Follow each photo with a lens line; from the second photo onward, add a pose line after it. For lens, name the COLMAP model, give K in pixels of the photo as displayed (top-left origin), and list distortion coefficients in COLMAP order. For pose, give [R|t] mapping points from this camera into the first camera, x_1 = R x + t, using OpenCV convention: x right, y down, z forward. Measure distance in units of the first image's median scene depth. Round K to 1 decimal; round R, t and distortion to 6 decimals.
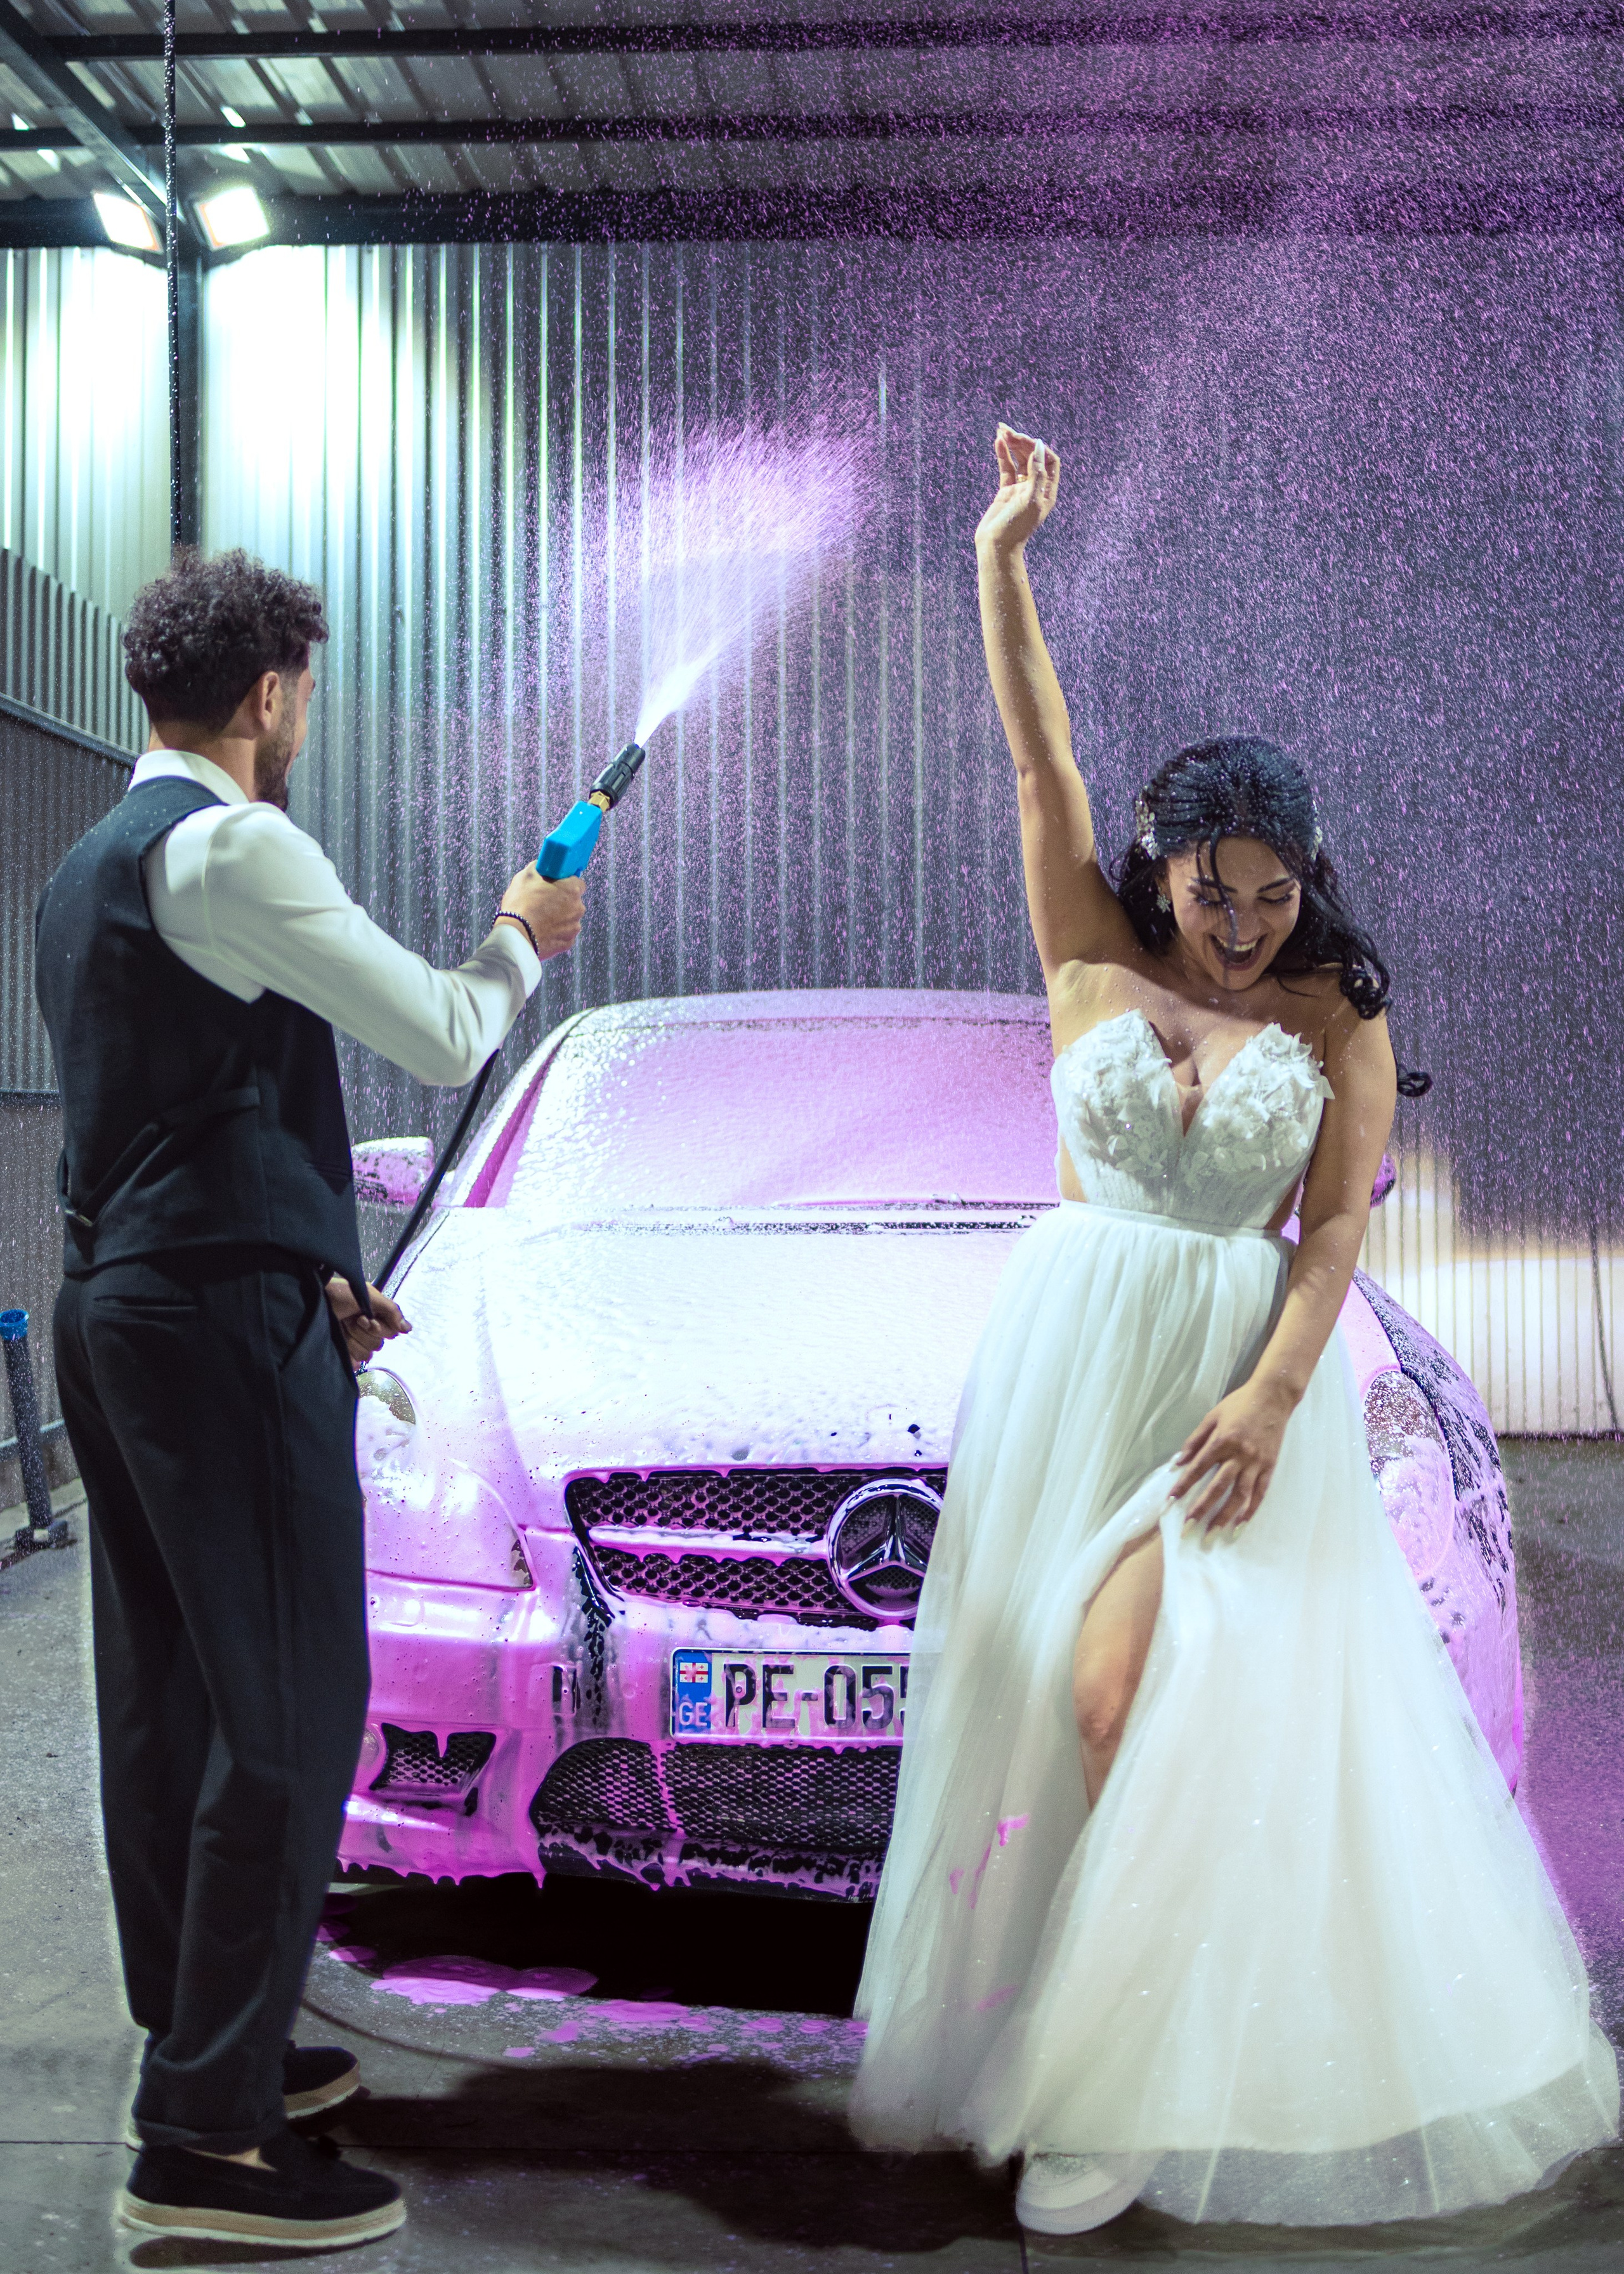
lens RADIAL K [[2906.2, 0, 855.0], [0, 2906.2, 1096.7], [0, 0, 1]] dist [0.012191, 0.481333]
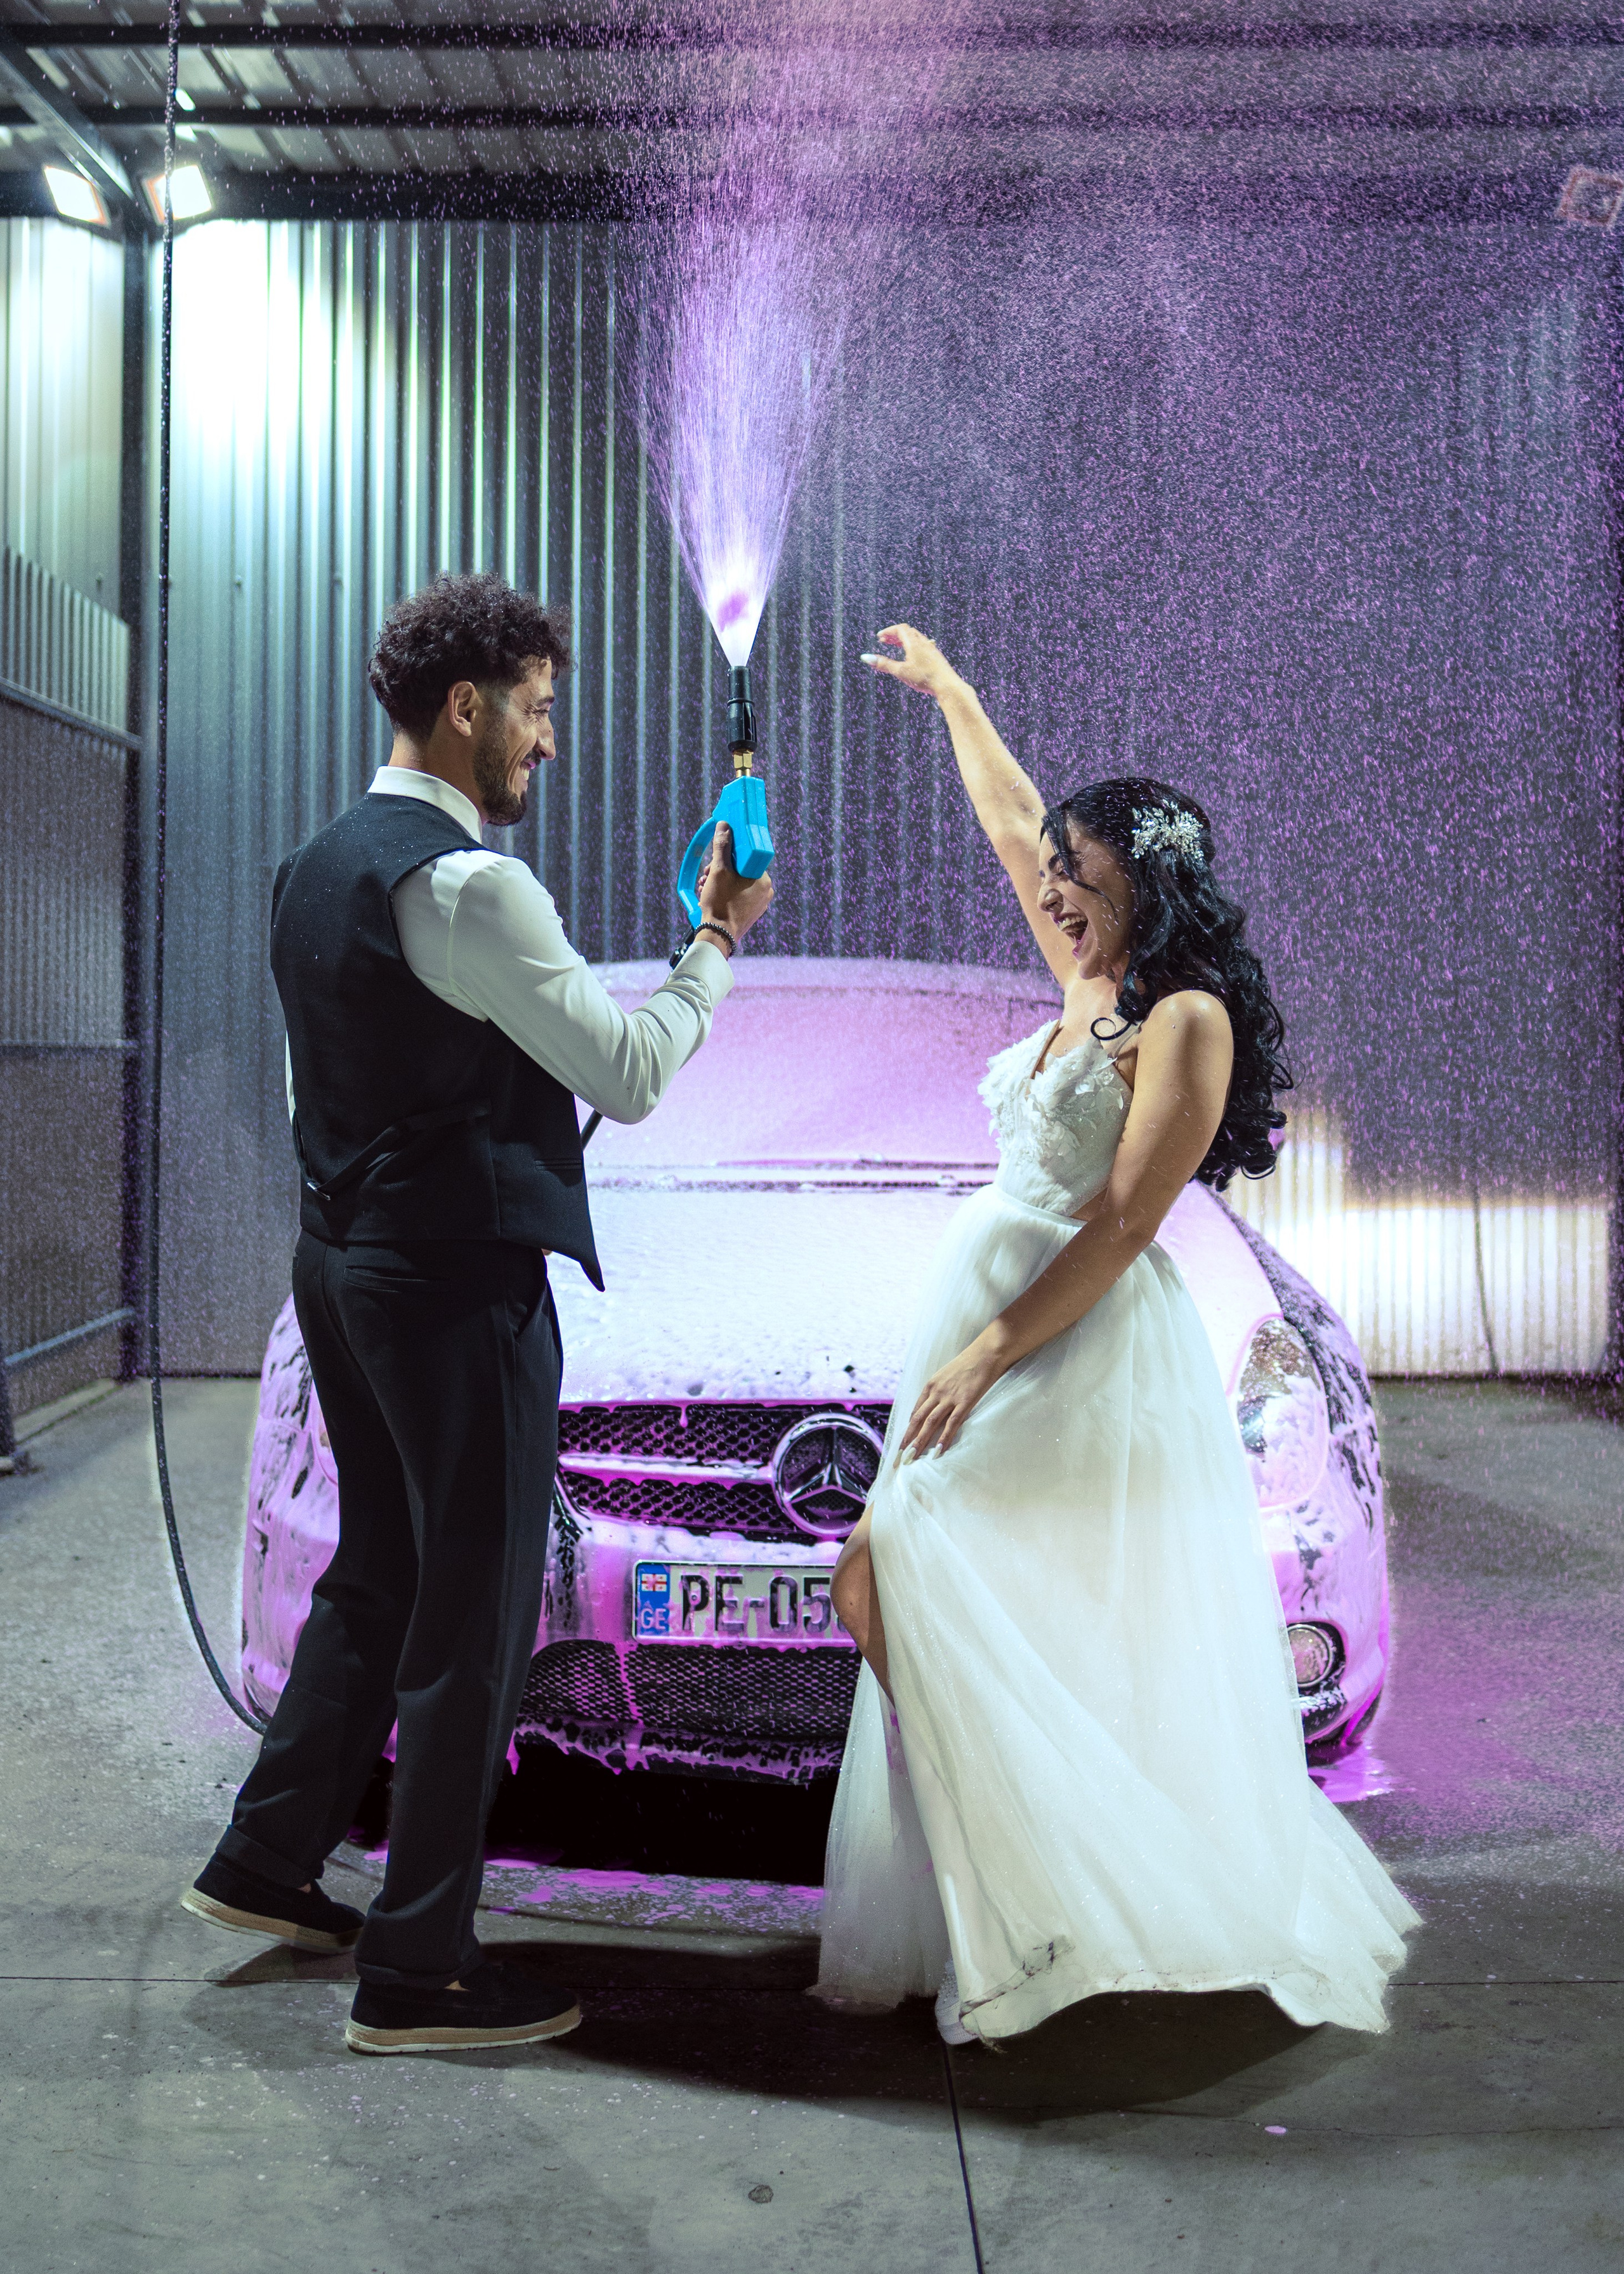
lens RADIAL K [[3111.4, 0, 788.3], [0, 3111.4, 1125.4], [0, 0, 1]] dist [0.000841, 1.128509]
pose [[0.999755, 0.007480, 0.020836, -0.029252], [-0.008266, 0.999248, 0.037896, -0.025486], [-0.020537, -0.038059, 0.999064, -0.199564]]
